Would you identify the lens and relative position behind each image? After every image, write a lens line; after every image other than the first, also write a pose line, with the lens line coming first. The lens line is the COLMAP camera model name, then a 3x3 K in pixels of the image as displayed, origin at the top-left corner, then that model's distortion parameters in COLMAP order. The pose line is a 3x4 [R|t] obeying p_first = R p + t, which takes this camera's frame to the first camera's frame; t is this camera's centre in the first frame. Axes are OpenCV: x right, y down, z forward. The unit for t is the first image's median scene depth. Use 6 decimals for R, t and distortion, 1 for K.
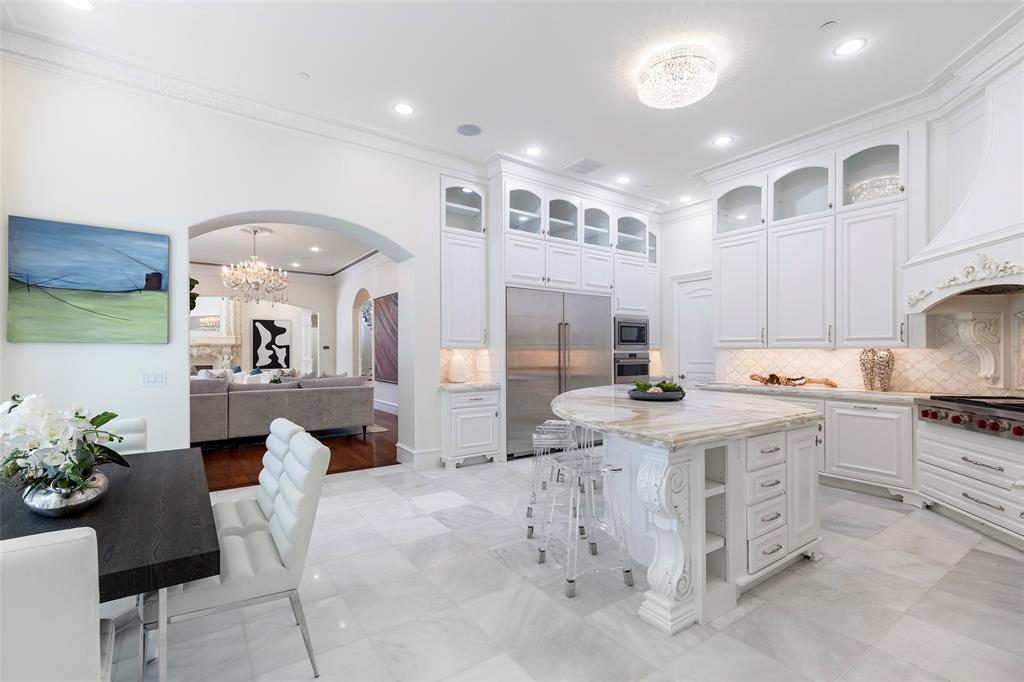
lens RADIAL K [[480.3, 0, 515.3], [0, 480.3, 345.0], [0, 0, 1]] dist [0.007467, 0.000395]
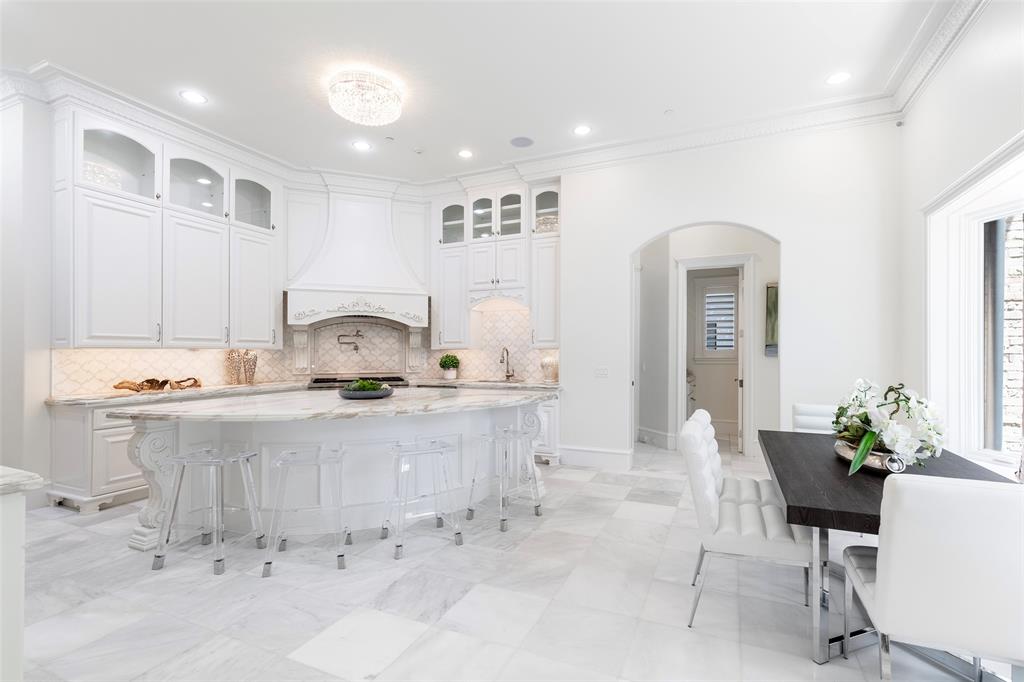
lens RADIAL K [[480.3, 0, 542.6], [0, 480.3, 351.7], [0, 0, 1]] dist [0.007467, 0.000395]
pose [[-0.560481, -0.002037, 0.828165, -0.678592], [-0.009502, 0.999947, -0.003971, 0.012516], [-0.828113, -0.010095, -0.560470, 1.104401]]
